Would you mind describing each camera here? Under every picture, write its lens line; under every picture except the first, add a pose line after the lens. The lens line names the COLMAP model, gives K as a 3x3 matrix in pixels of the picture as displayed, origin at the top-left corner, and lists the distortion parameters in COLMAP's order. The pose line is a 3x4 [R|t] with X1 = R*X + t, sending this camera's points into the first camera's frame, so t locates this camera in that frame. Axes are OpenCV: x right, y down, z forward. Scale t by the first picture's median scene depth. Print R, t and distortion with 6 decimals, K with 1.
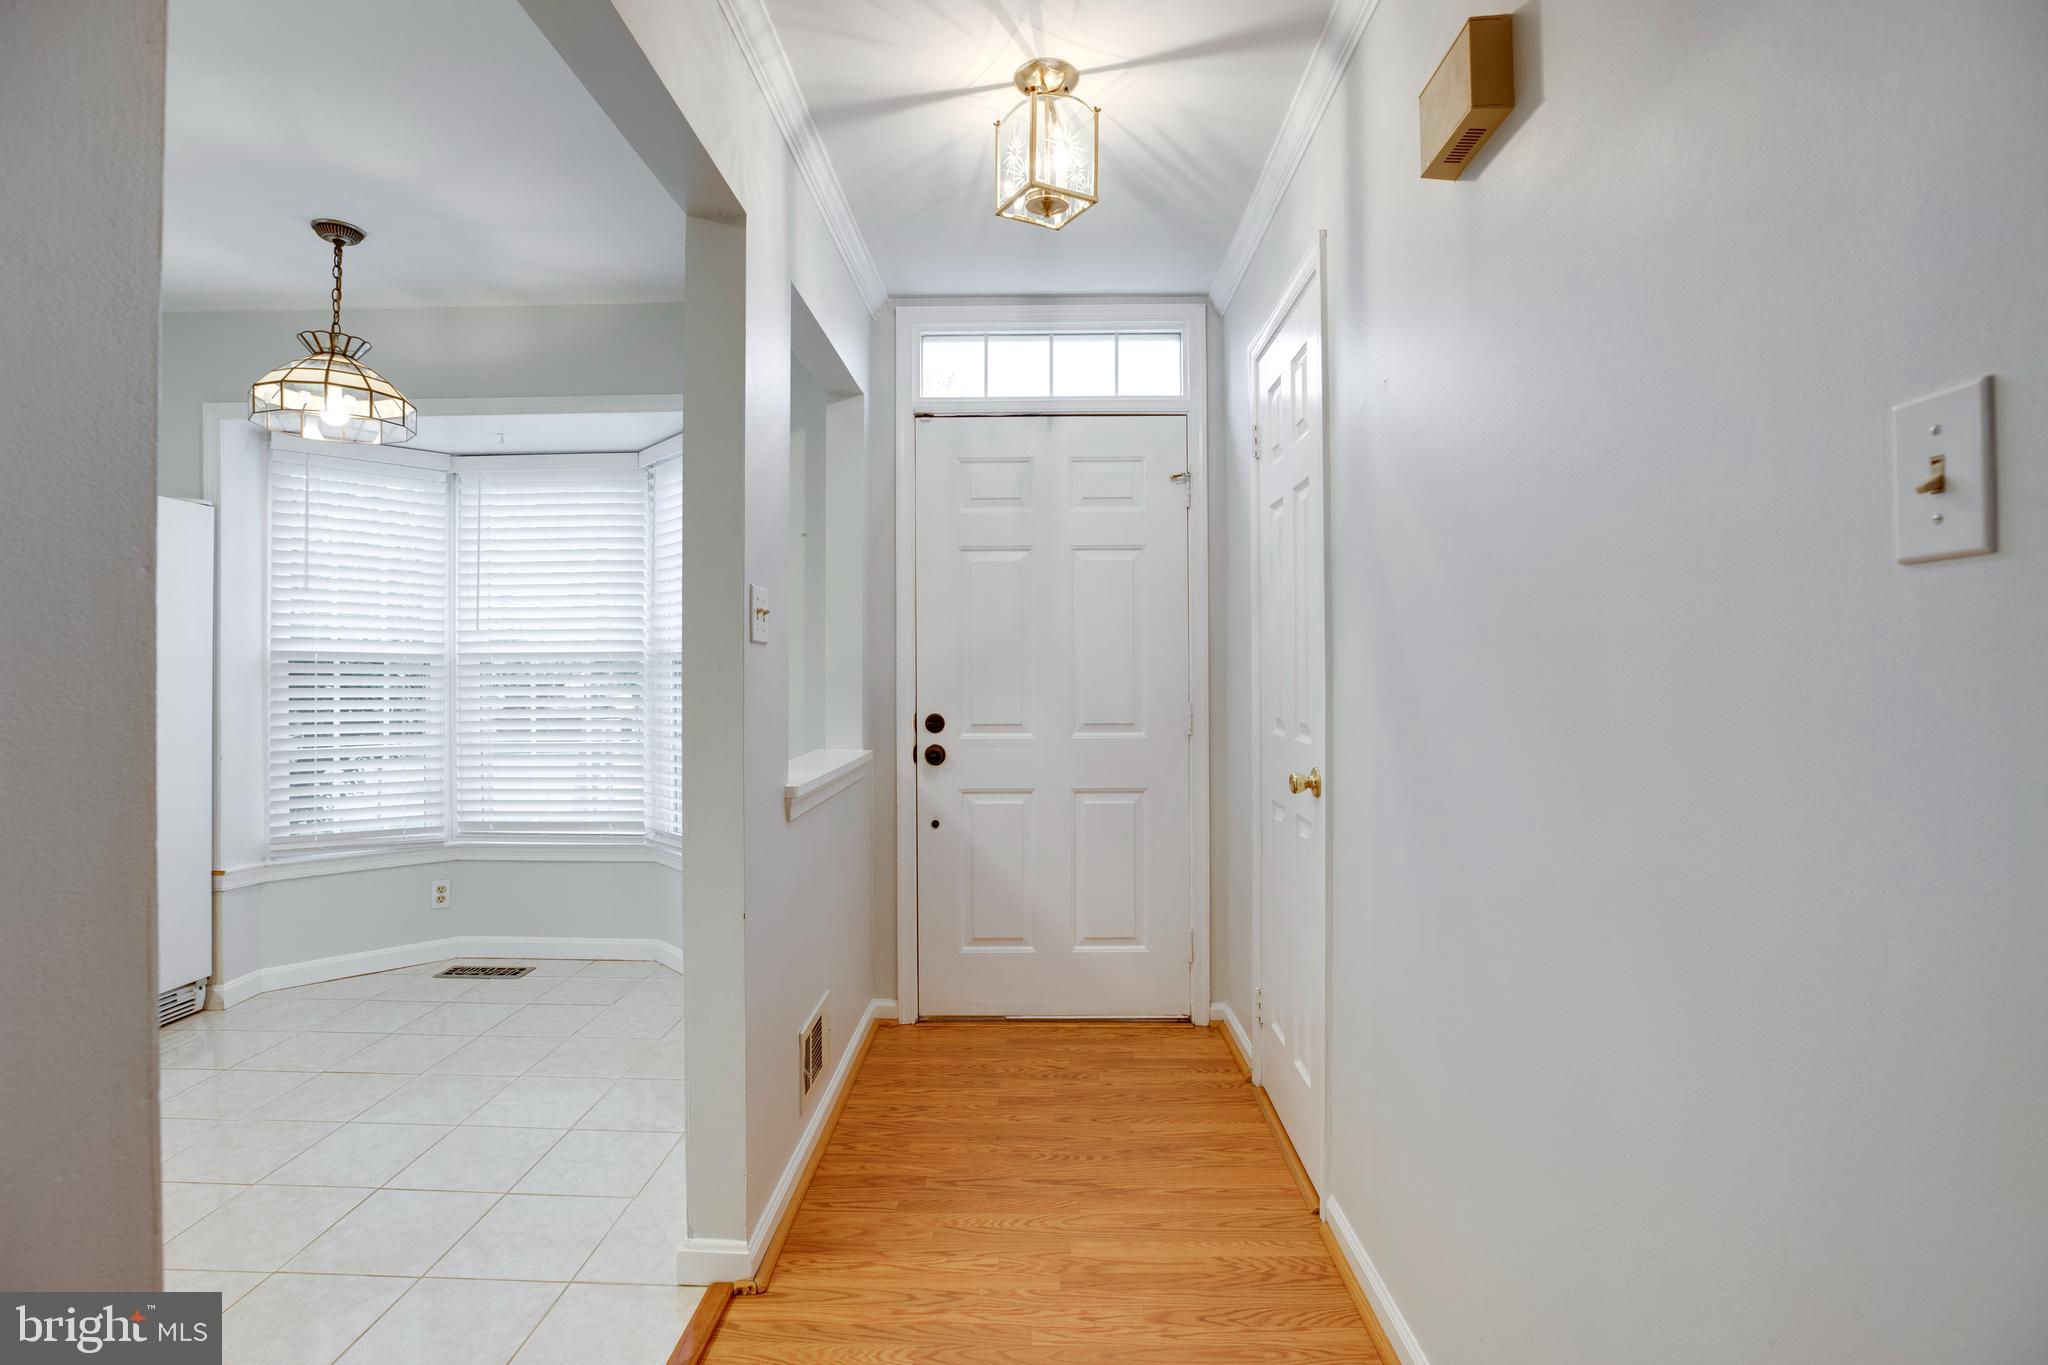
lens RADIAL K [[947.5, 0, 1022.1], [0, 947.5, 668.6], [0, 0, 1]] dist [-0.047047, 0.013238]
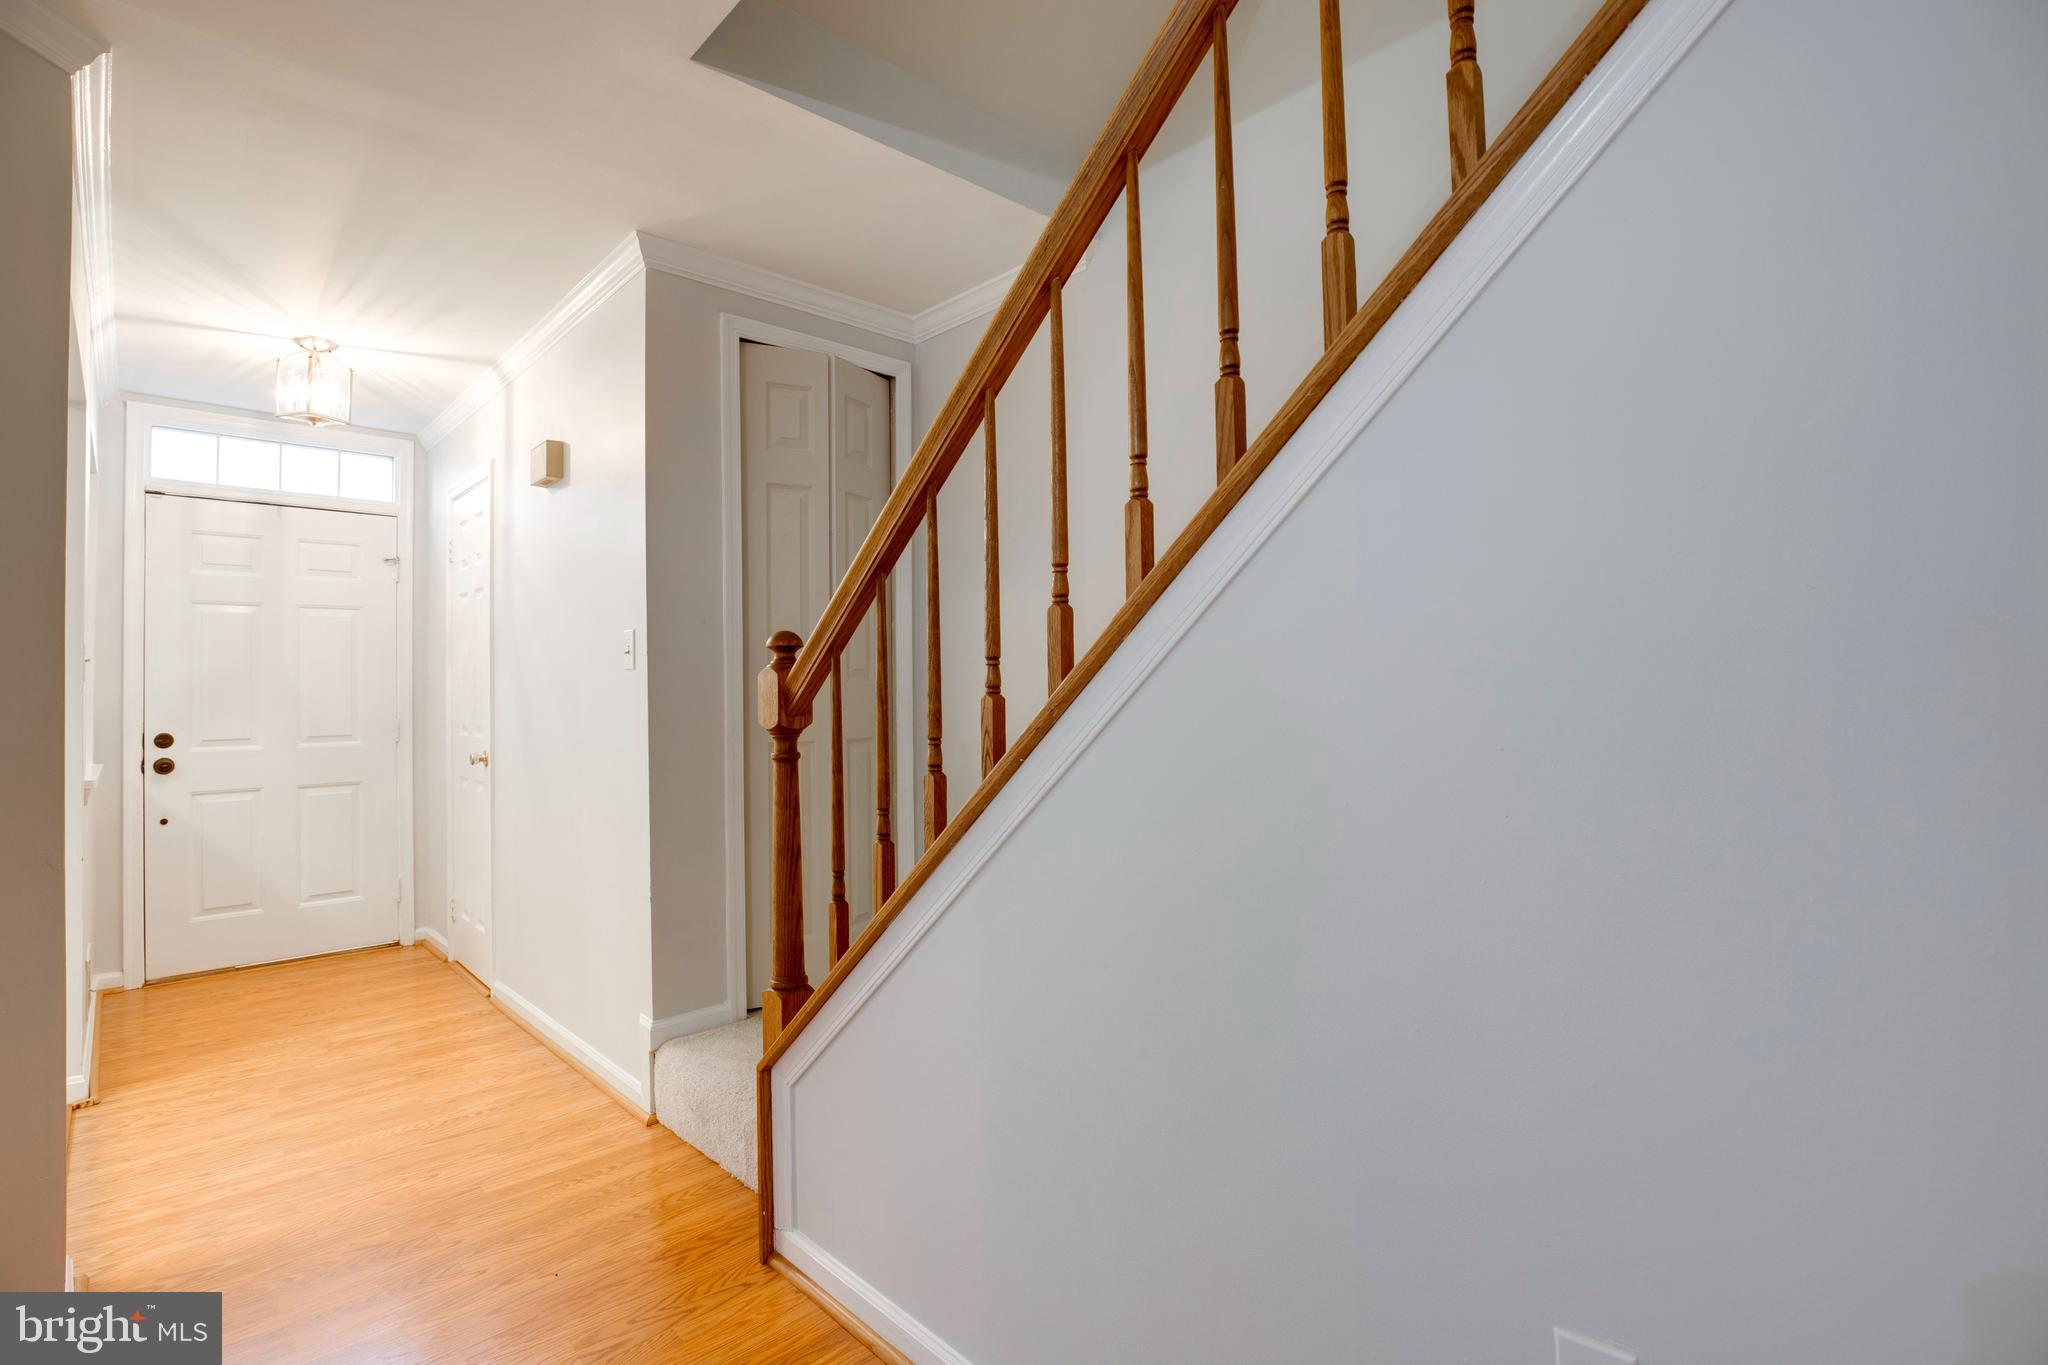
lens RADIAL K [[956.8, 0, 1020.9], [0, 956.8, 669.9], [0, 0, 1]] dist [-0.043715, 0.012467]
pose [[0.706805, 0.009088, 0.707350, -0.161679], [0.006276, 0.999798, -0.019116, -0.004956], [-0.707381, 0.017951, 0.706605, -0.665158]]
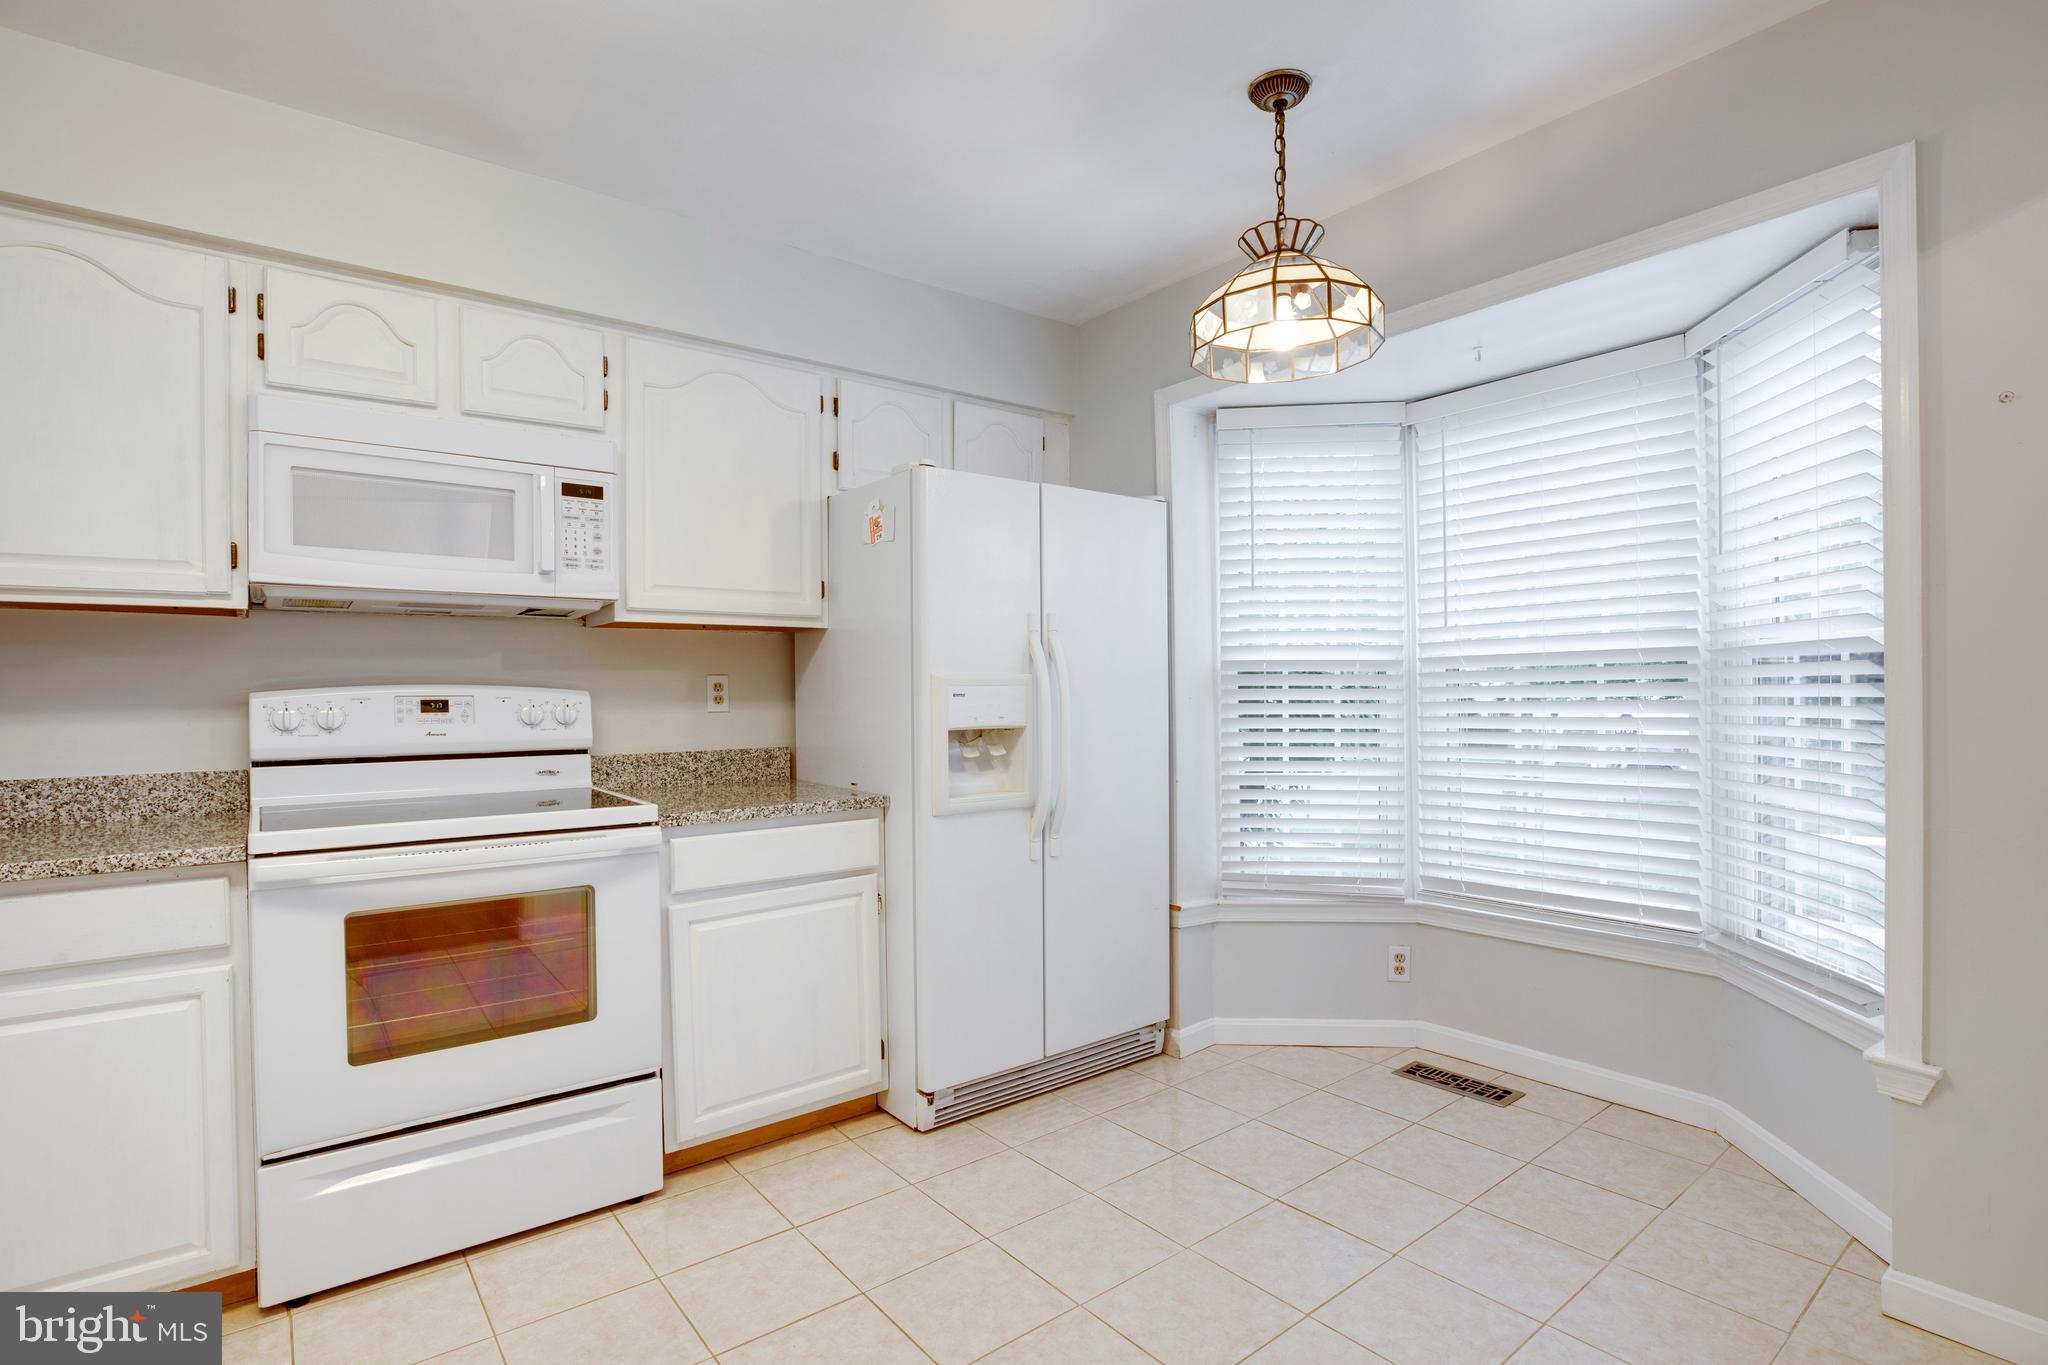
lens RADIAL K [[985.8, 0, 1024.0], [0, 985.8, 698.2], [0, 0, 1]] dist [-0.043955, 0.000522]
pose [[0.636505, -0.001294, -0.771272, -0.225973], [0.015963, 0.999806, 0.011496, 0.002834], [0.771108, -0.019629, 0.636402, 0.277771]]
